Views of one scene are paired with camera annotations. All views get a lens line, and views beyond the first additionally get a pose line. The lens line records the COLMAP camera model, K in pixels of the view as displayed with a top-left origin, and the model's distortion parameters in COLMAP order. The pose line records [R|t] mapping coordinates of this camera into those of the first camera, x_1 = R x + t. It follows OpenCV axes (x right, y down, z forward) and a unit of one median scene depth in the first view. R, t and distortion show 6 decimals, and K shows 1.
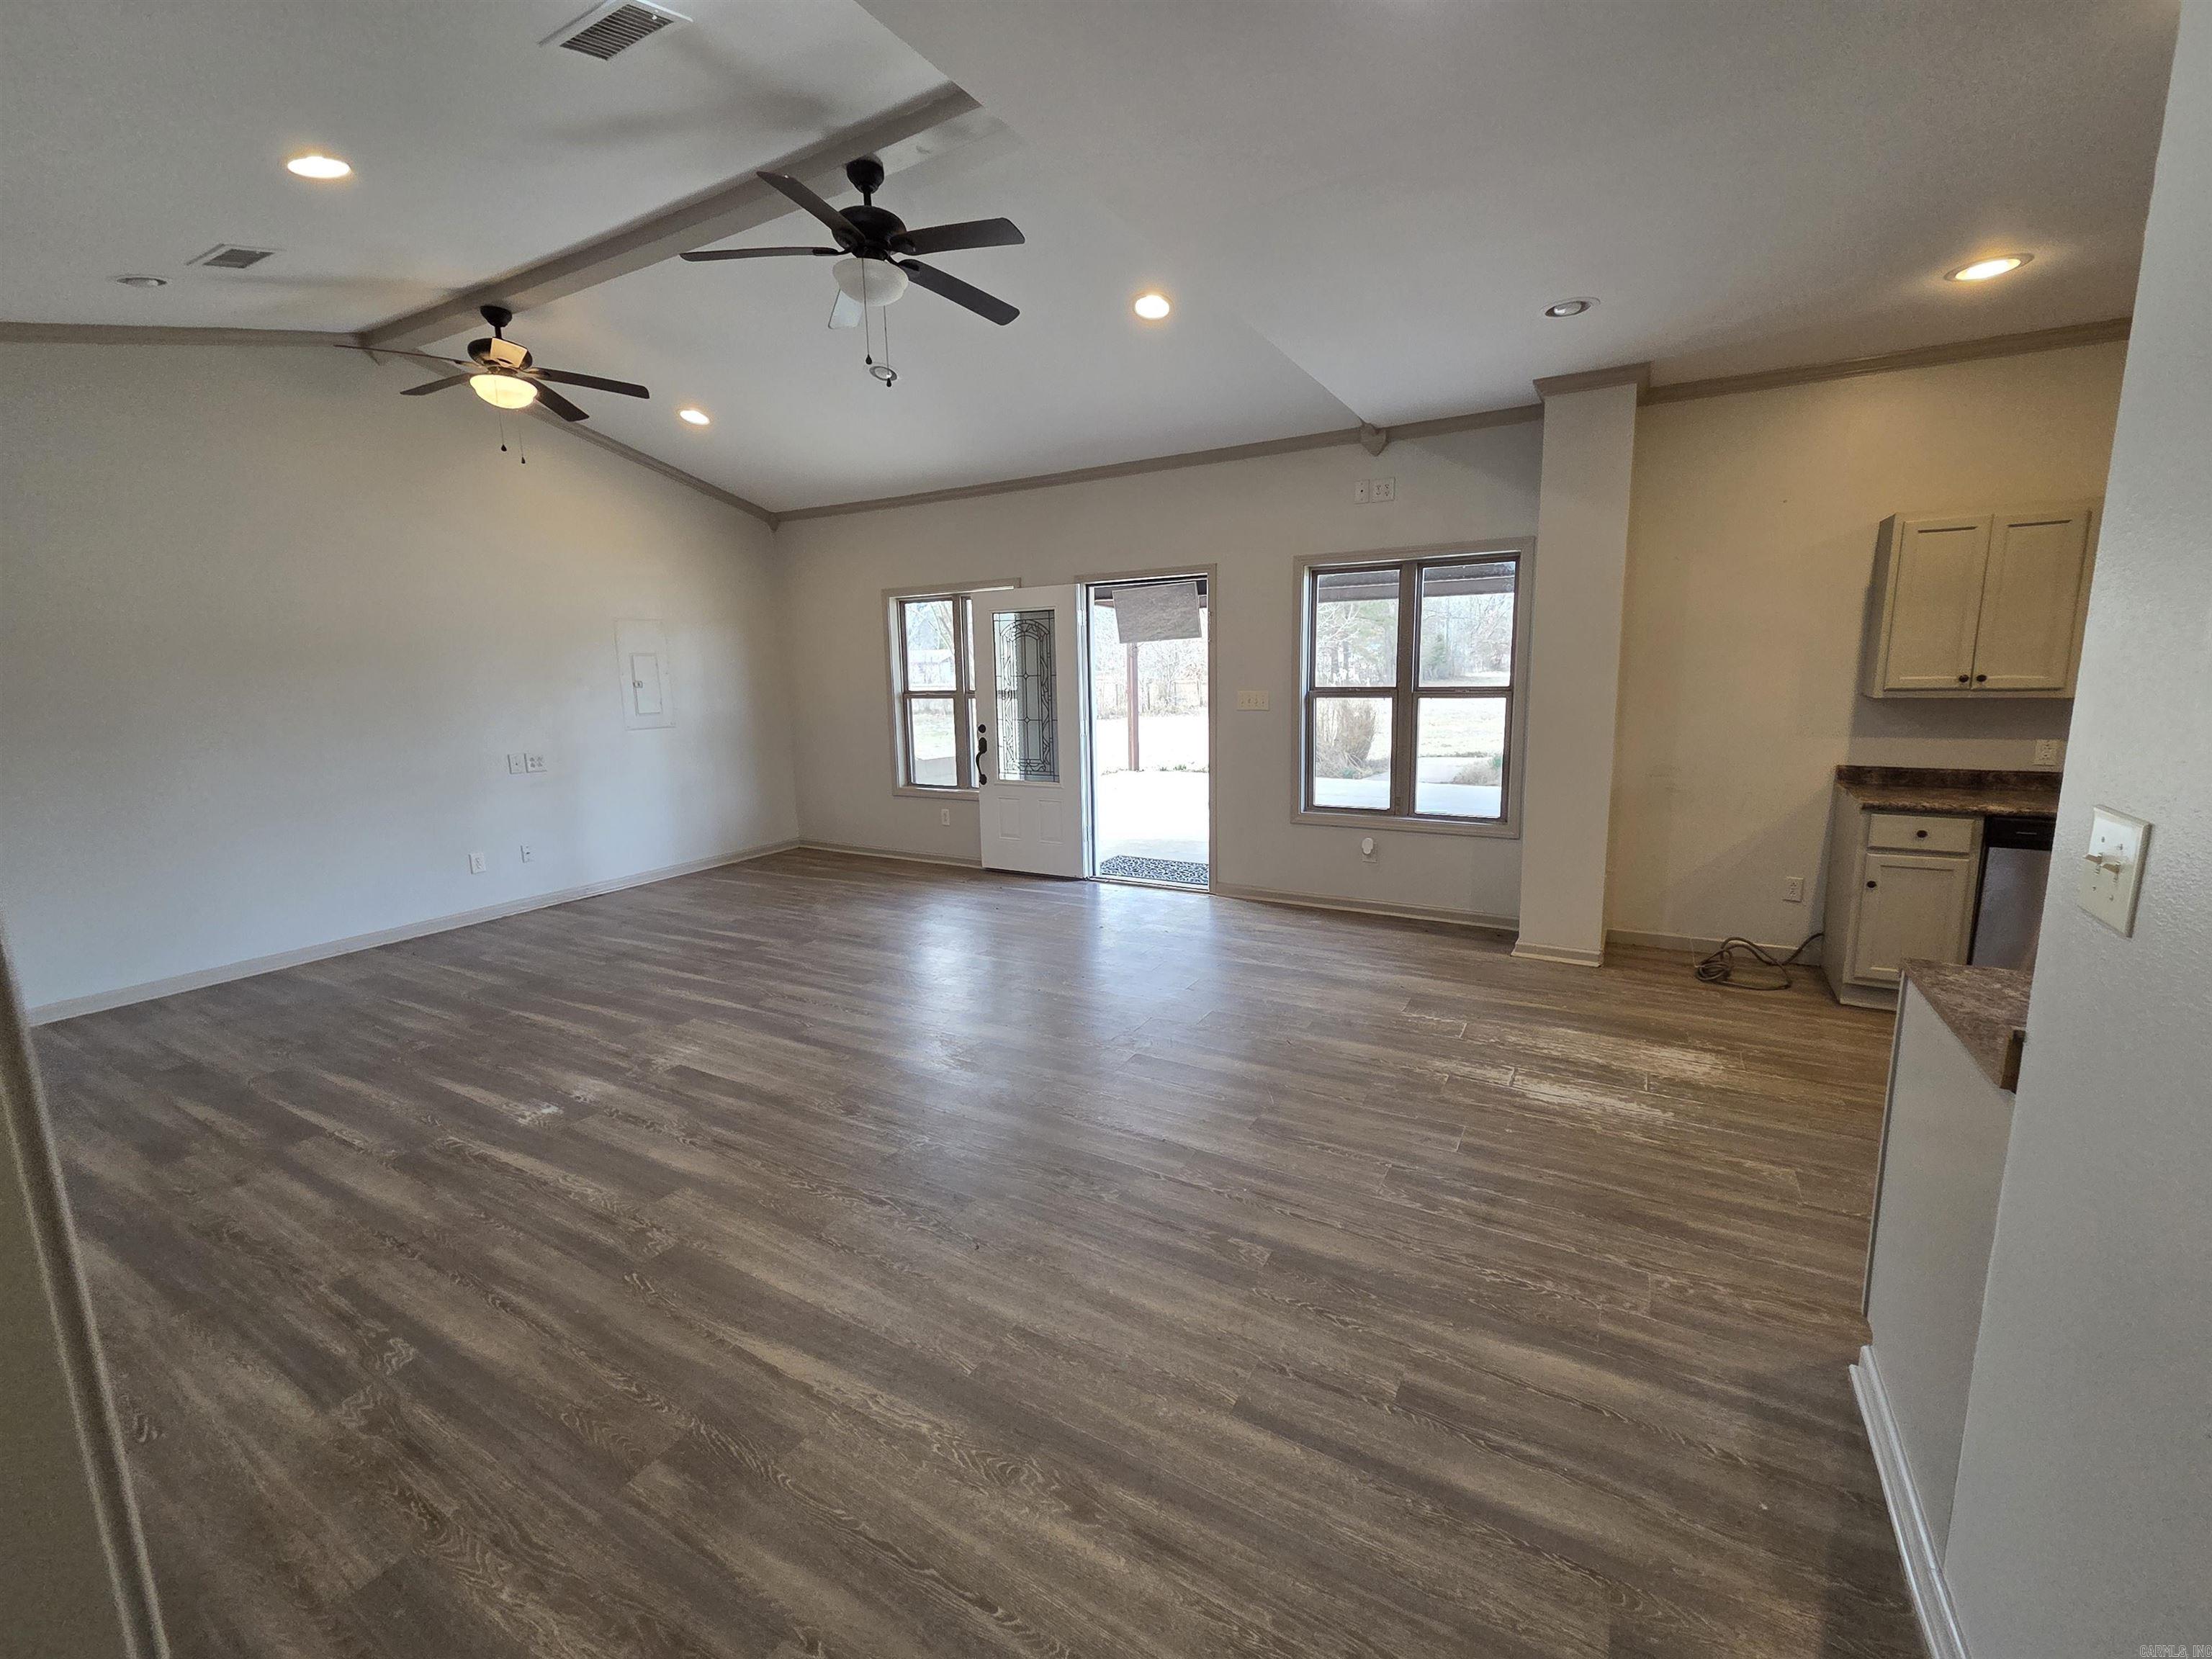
lens RADIAL K [[902.4, 0, 1113.6], [0, 902.4, 811.5], [0, 0, 1]] dist [0.001540, -0.000836]
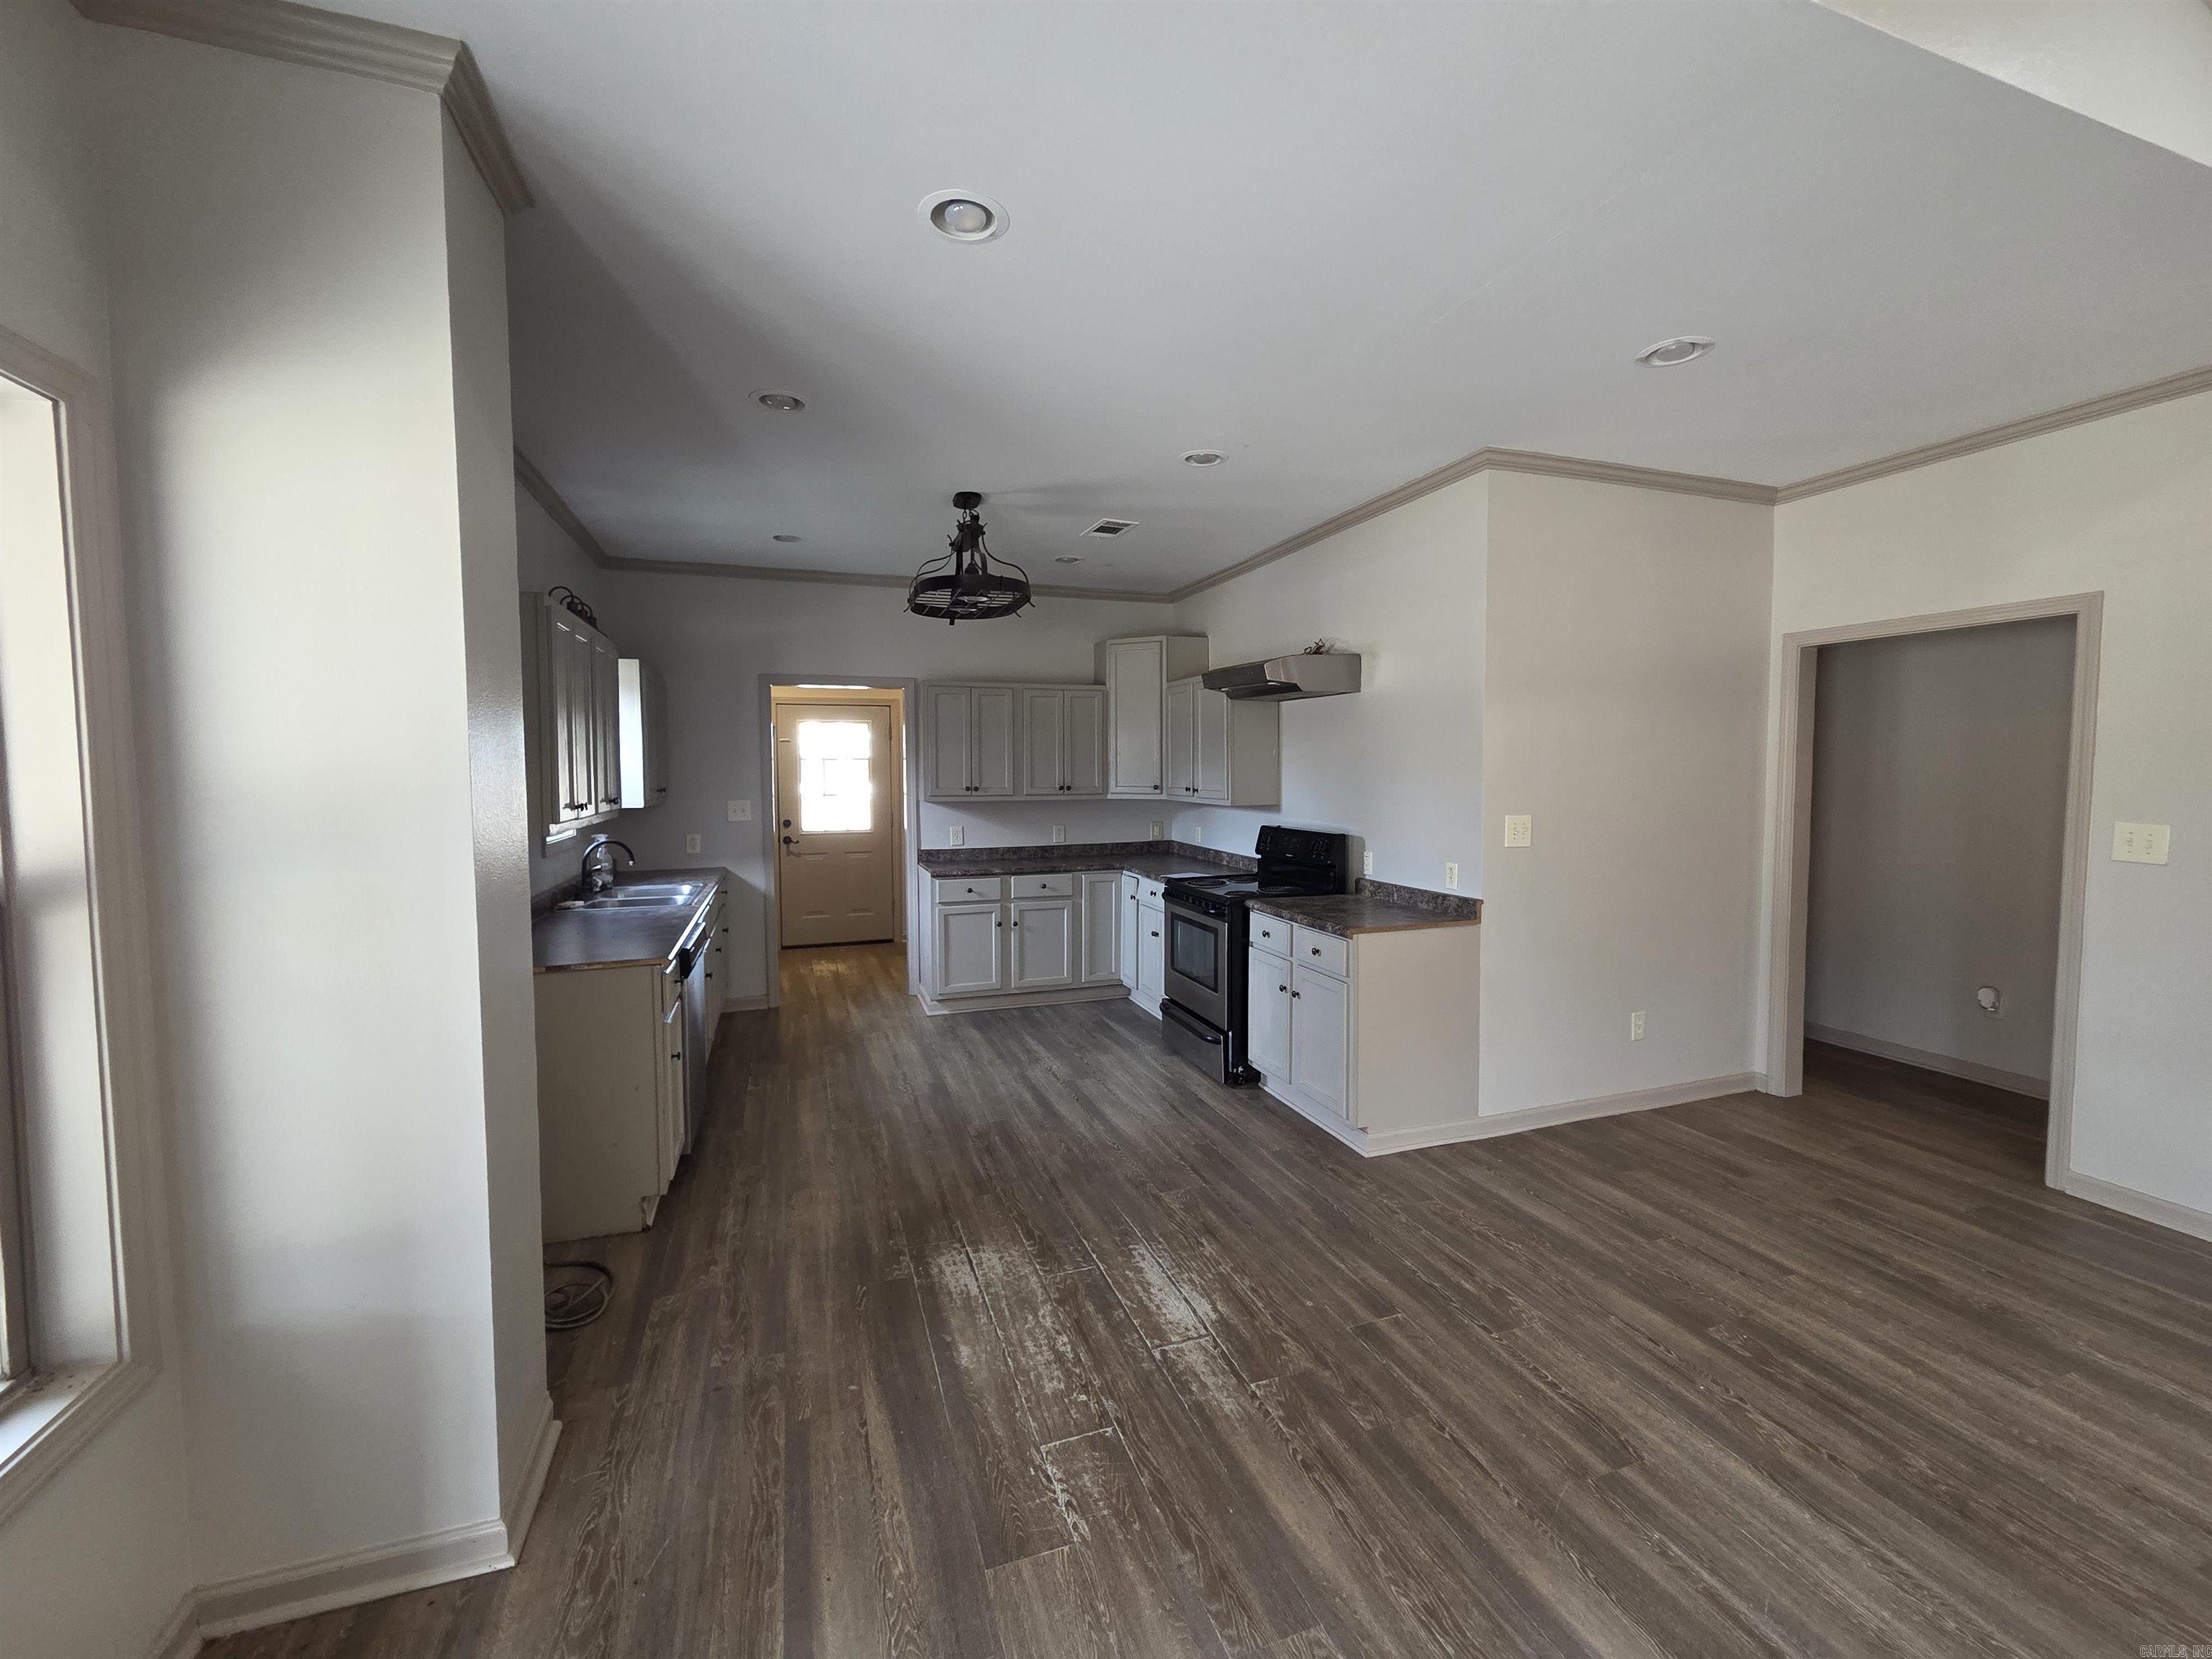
lens RADIAL K [[902.4, 0, 1113.6], [0, 902.4, 811.5], [0, 0, 1]] dist [0.001540, -0.000836]
pose [[-0.762449, -0.008555, 0.646992, 0.018242], [0.122806, 0.979825, 0.157676, -0.224721], [-0.635288, 0.199675, -0.746015, 1.376695]]
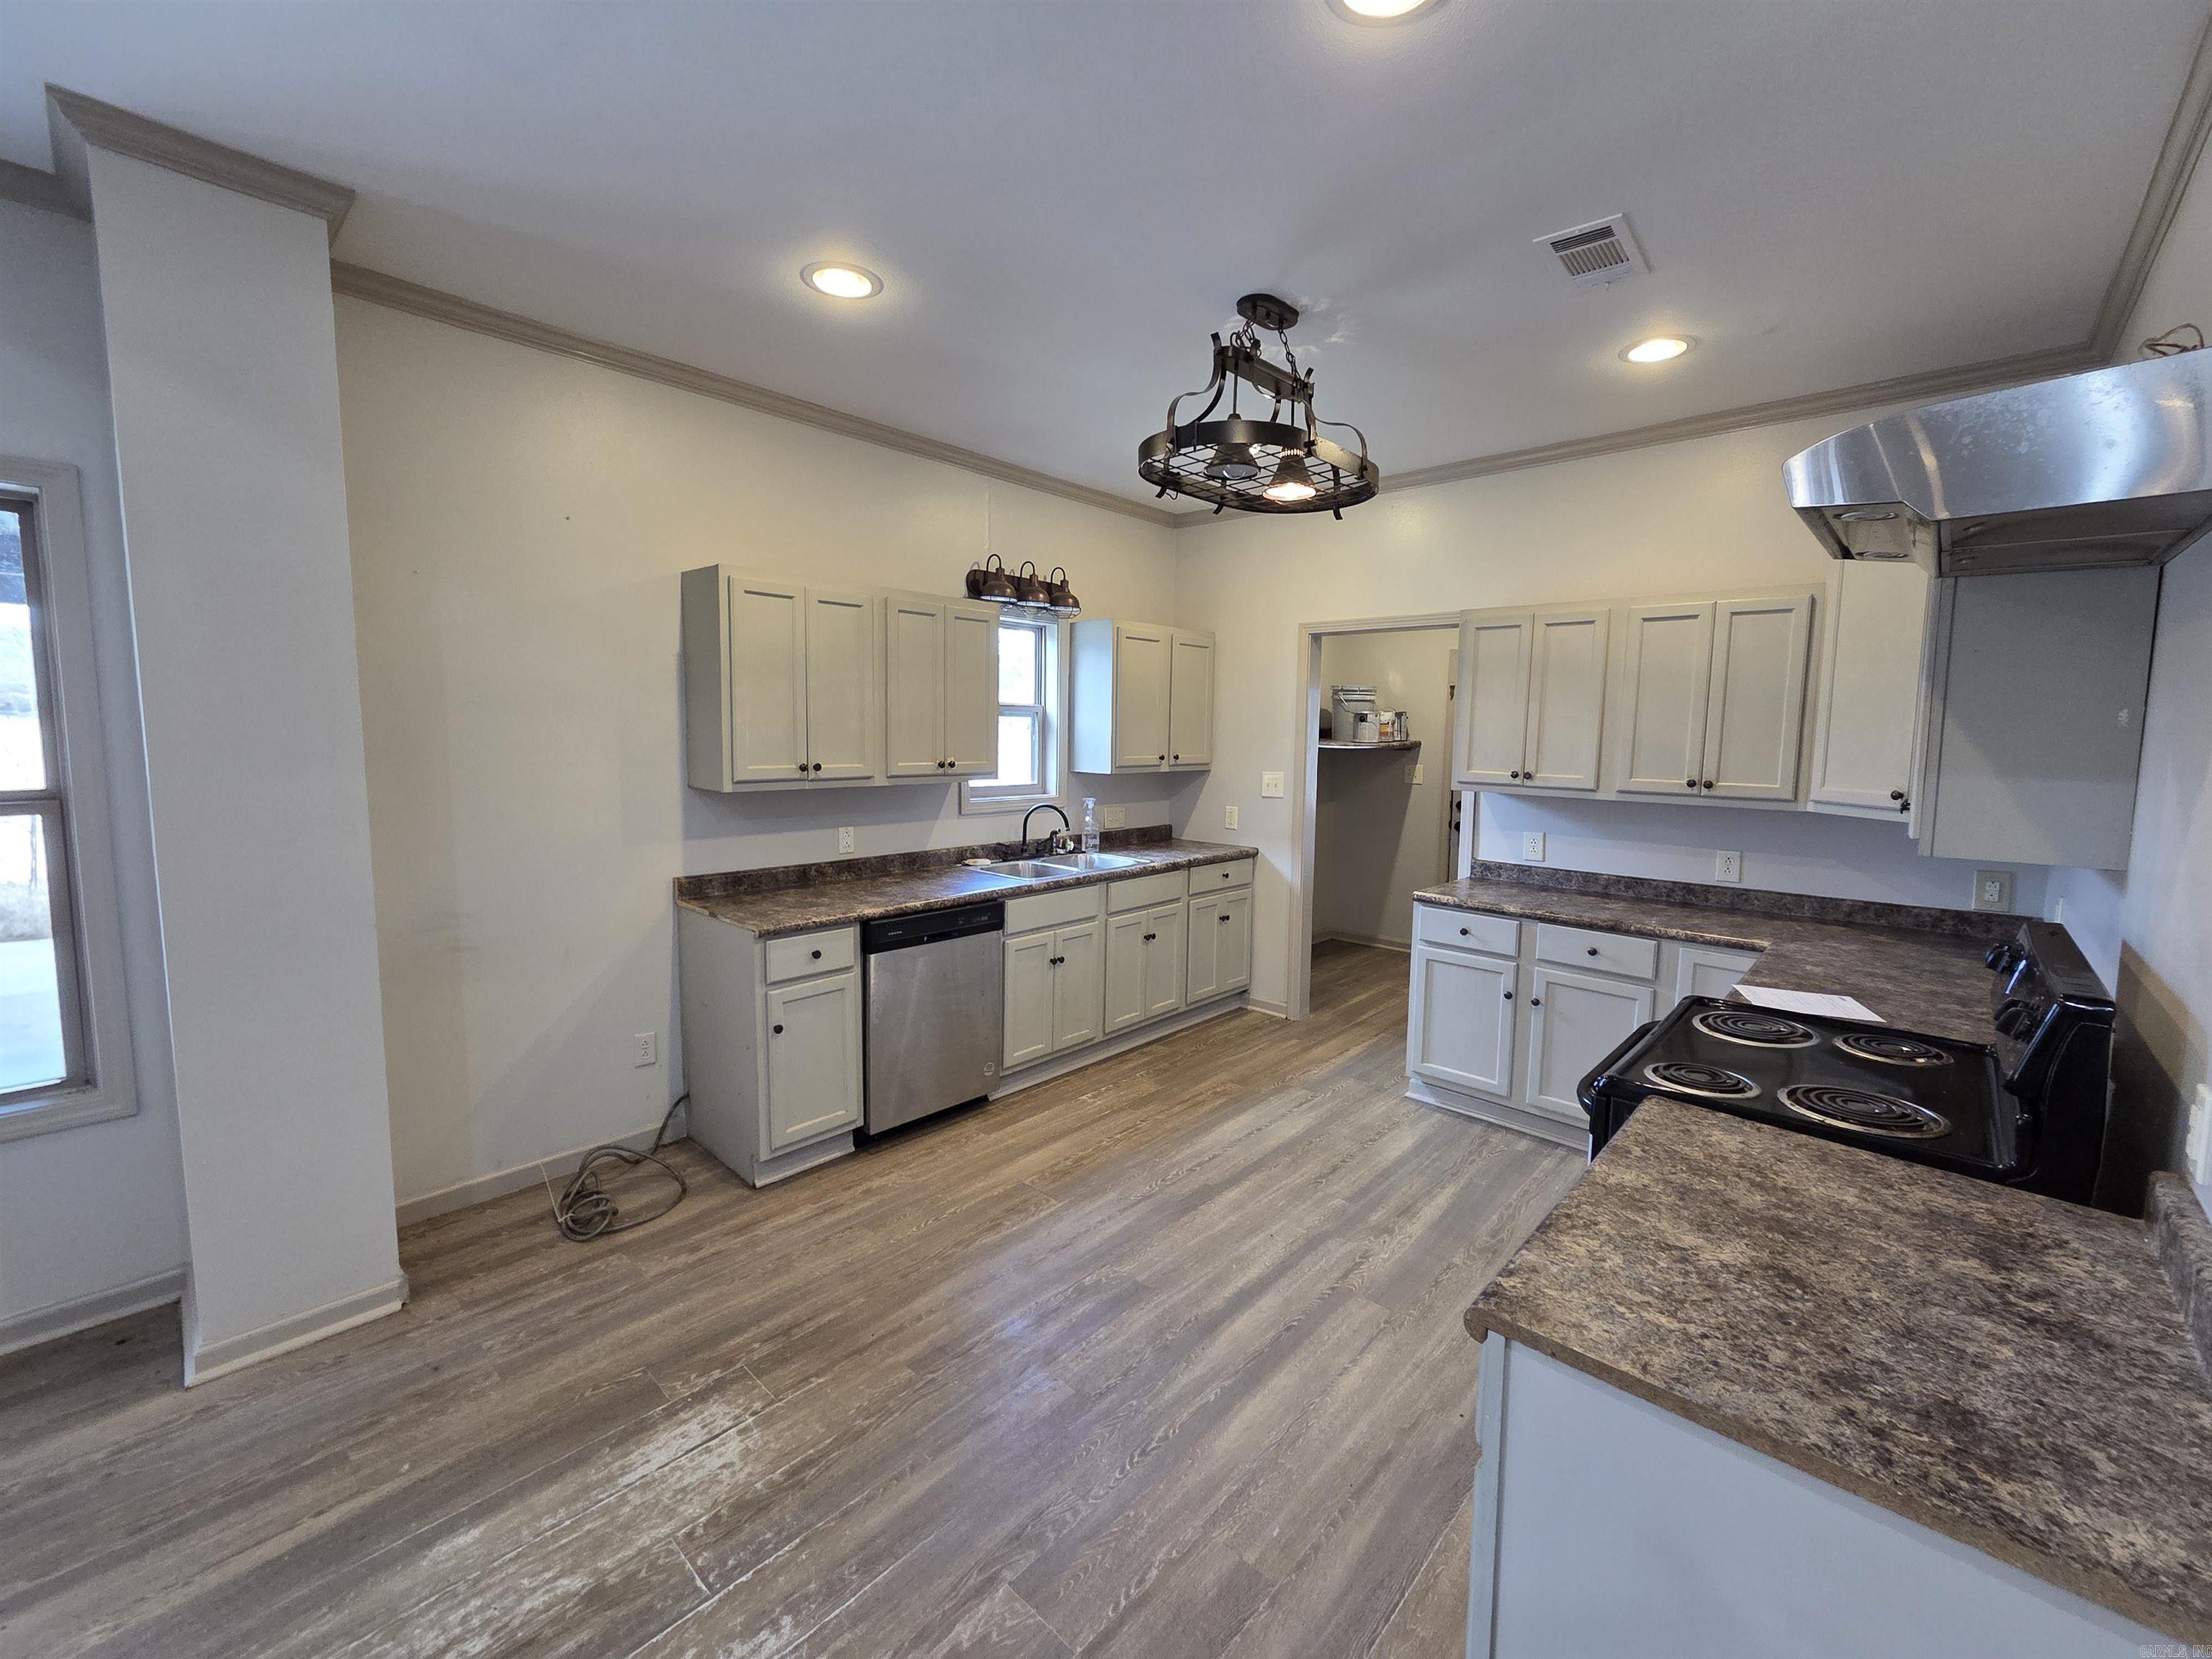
lens RADIAL K [[902.4, 0, 1113.6], [0, 902.4, 811.5], [0, 0, 1]] dist [0.001540, -0.000836]
pose [[0.211787, -0.064266, 0.975200, 0.154335], [0.136932, 0.989944, 0.035499, -0.099346], [-0.967675, 0.126018, 0.218458, 0.547231]]
